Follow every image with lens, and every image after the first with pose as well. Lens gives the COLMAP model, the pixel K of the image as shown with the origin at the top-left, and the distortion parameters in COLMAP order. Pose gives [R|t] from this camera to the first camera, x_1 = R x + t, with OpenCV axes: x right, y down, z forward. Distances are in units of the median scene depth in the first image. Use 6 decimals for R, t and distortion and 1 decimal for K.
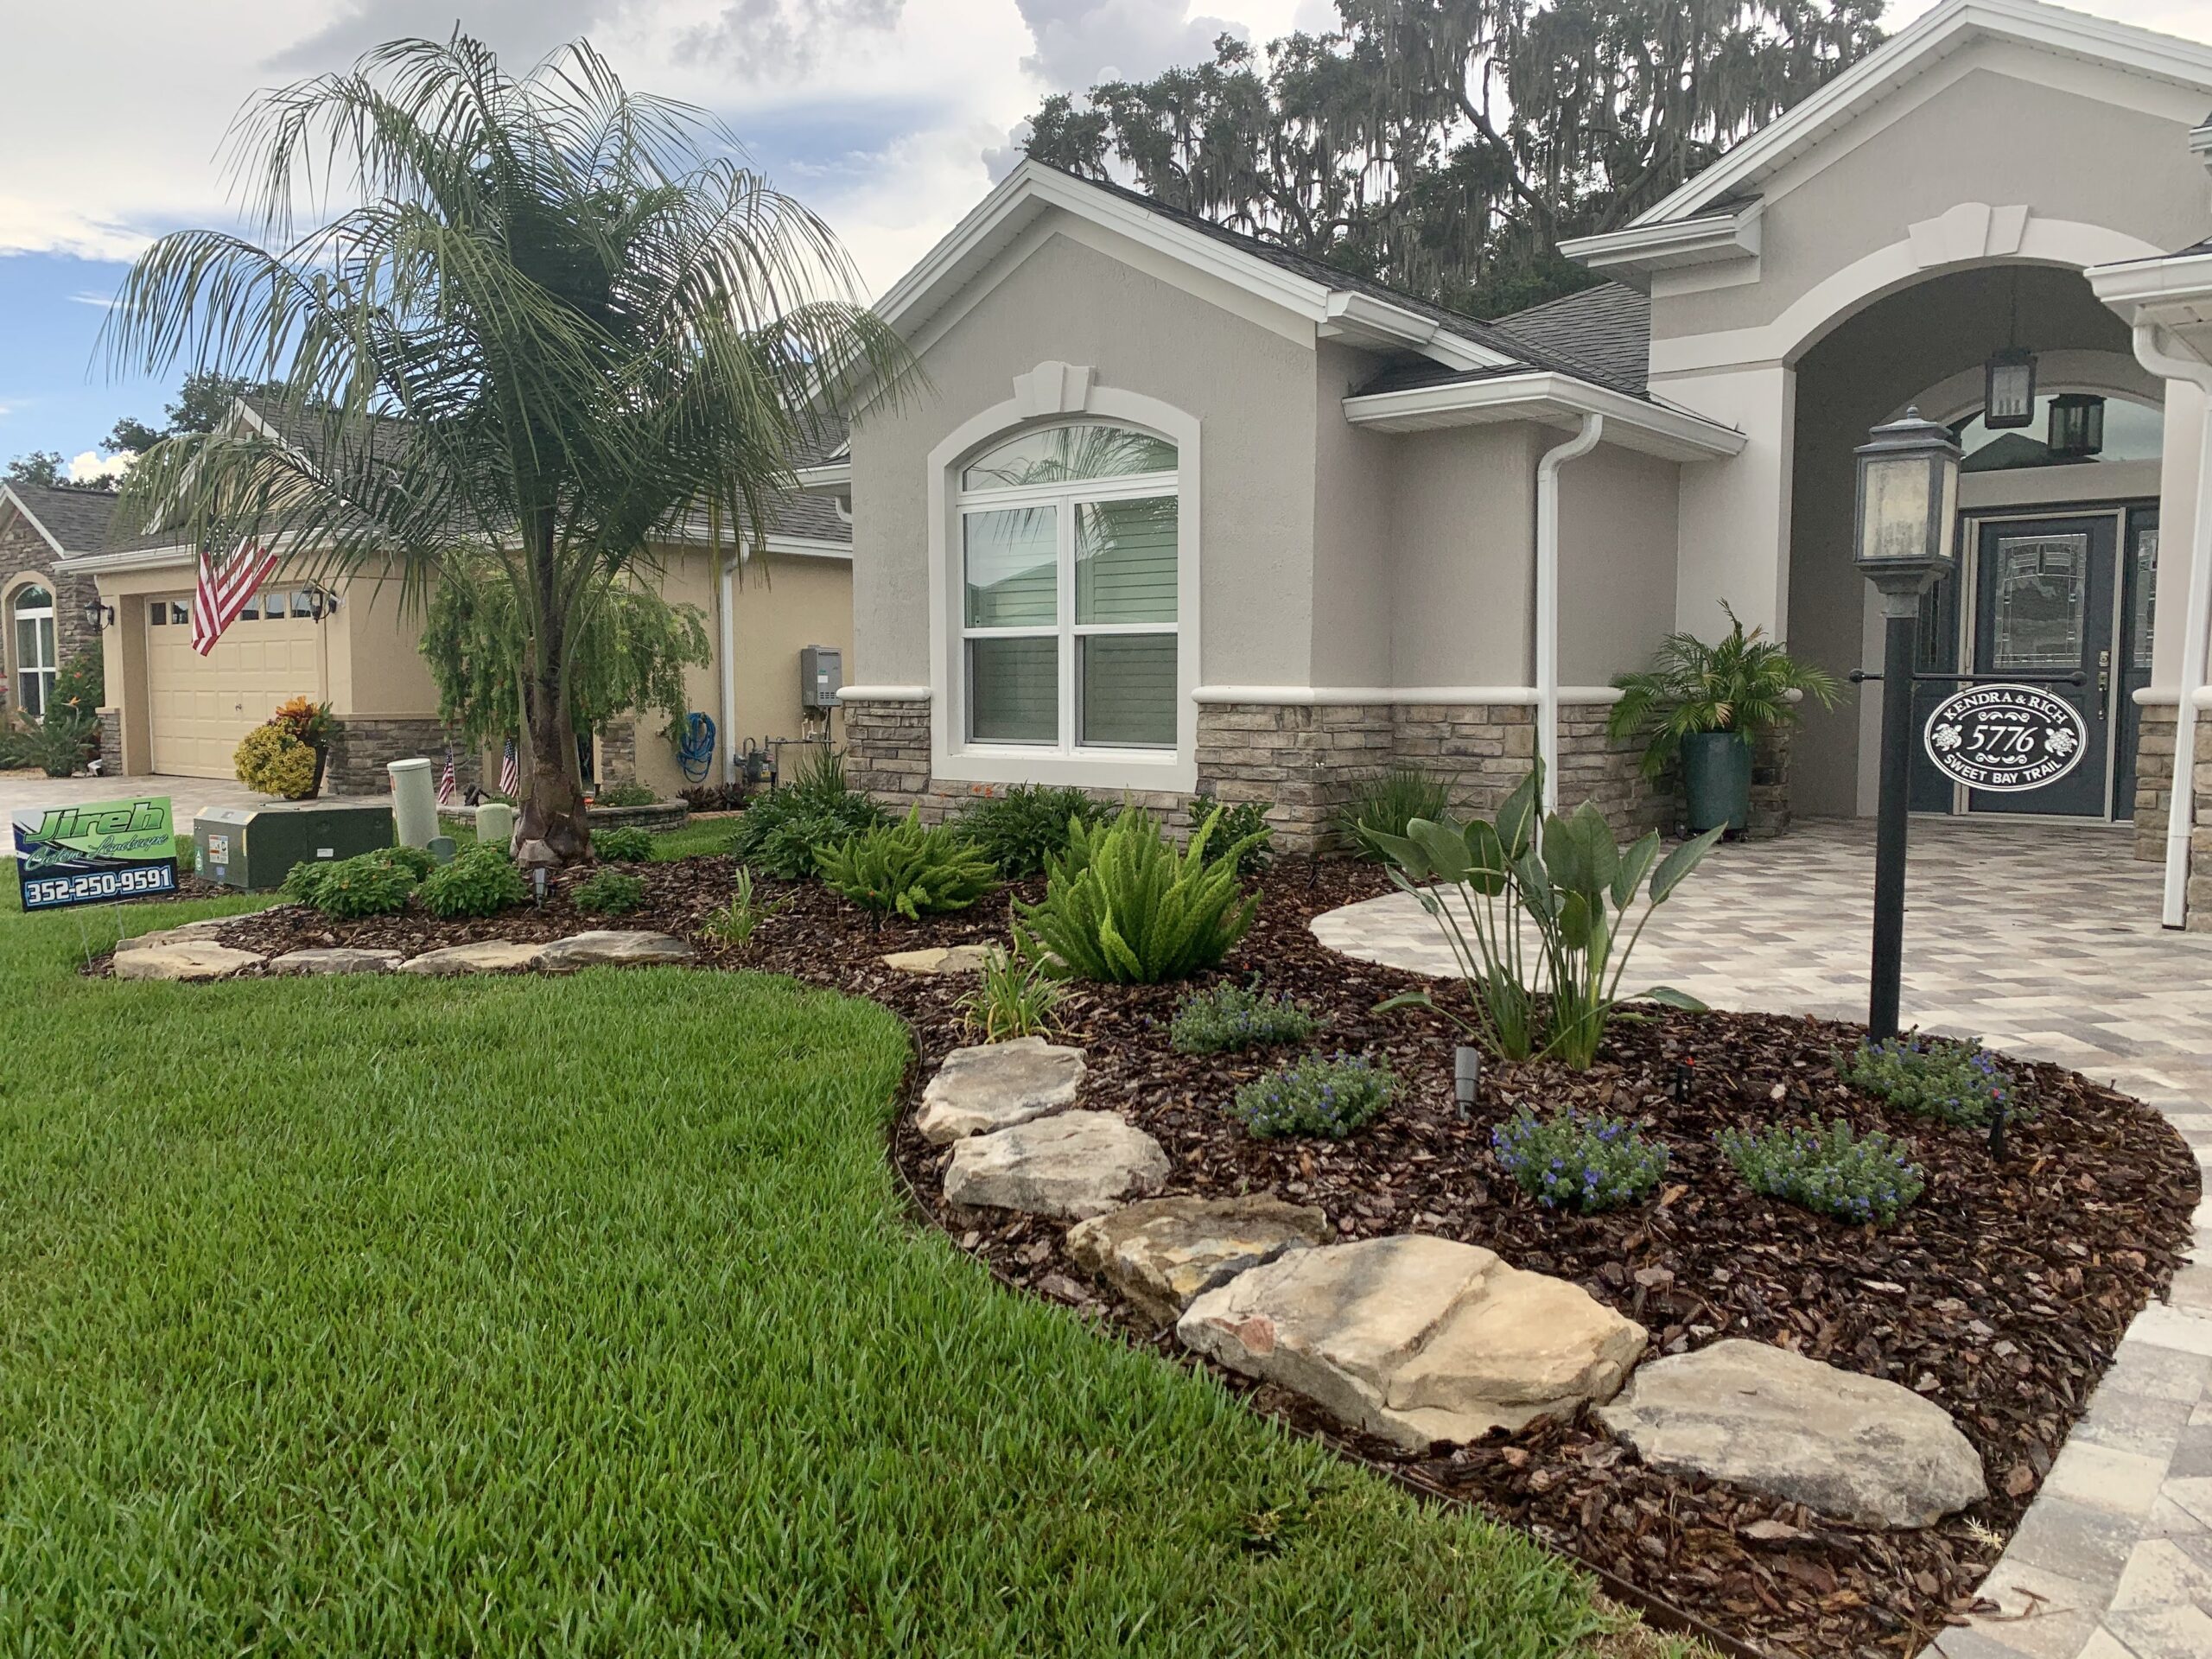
lens RADIAL K [[1645.4, 0, 1106.0], [0, 1645.4, 829.5], [0, 0, 1]] dist [-0.003892, -0.002525]
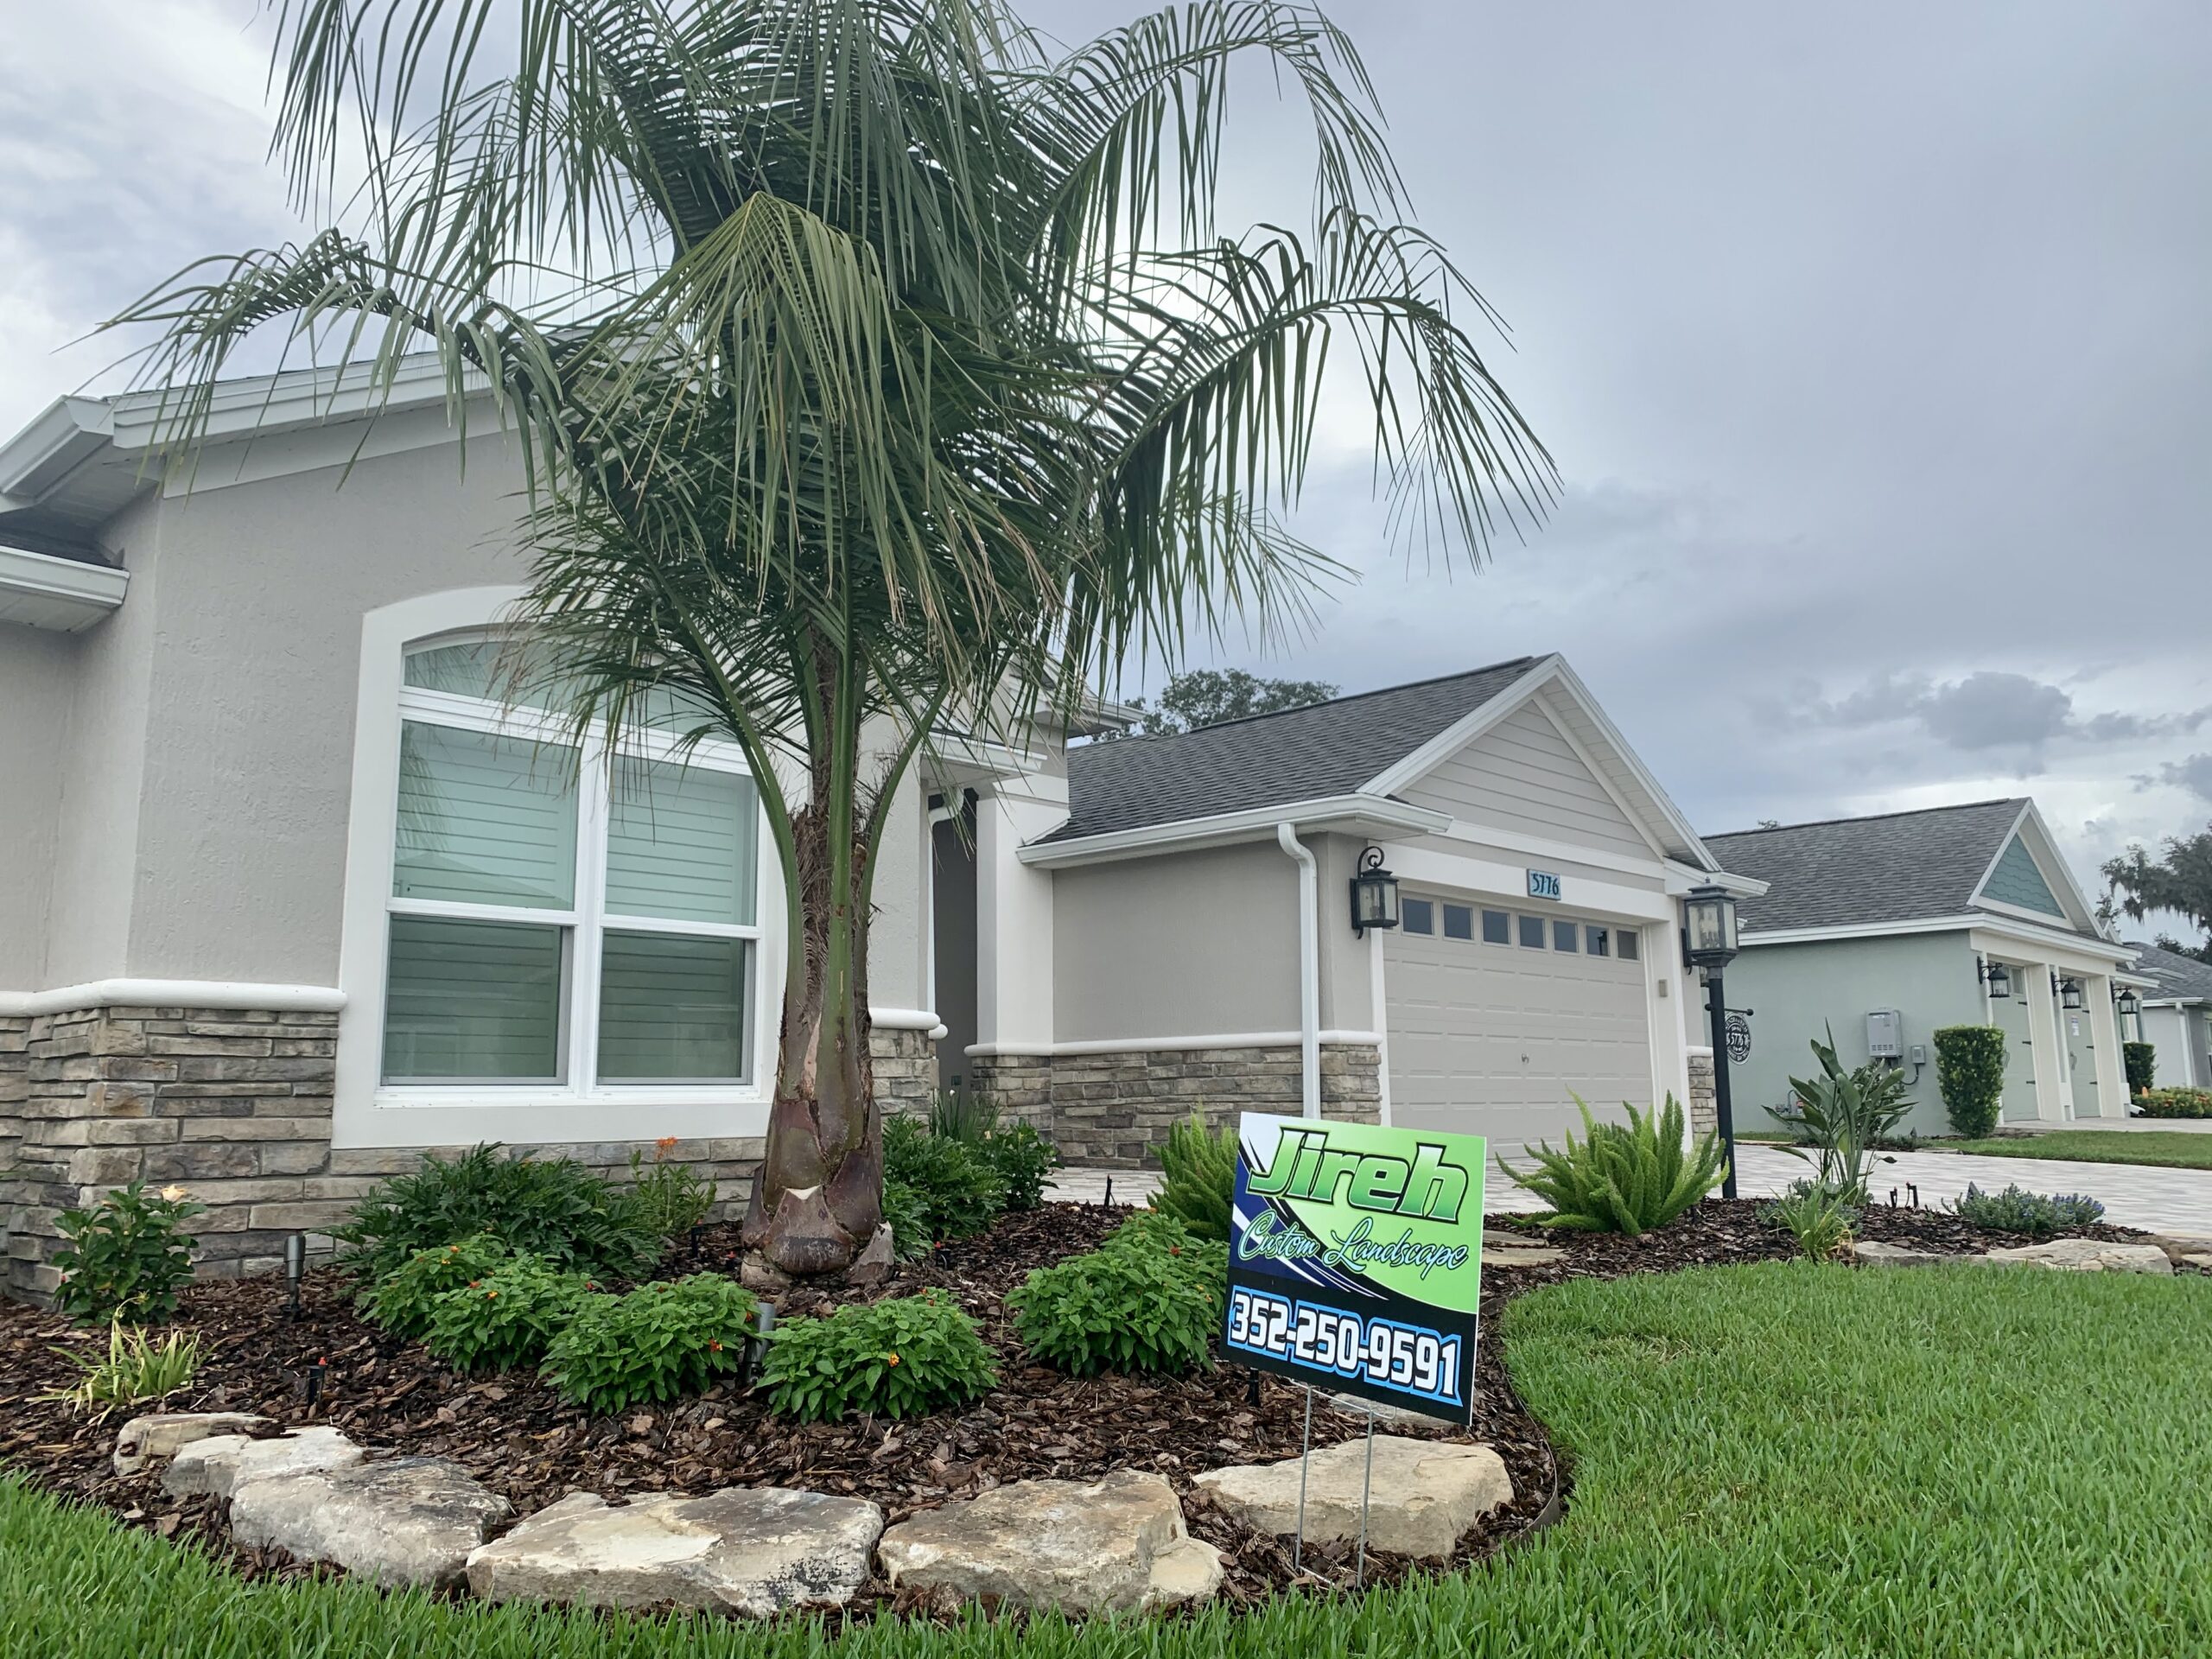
lens RADIAL K [[1645.4, 0, 1106.0], [0, 1645.4, 829.5], [0, 0, 1]] dist [-0.003892, -0.002525]
pose [[0.027446, 0.157026, 0.987213, -0.695407], [0.096602, 0.982546, -0.158969, -0.023033], [-0.994945, 0.099730, 0.011798, 0.724774]]
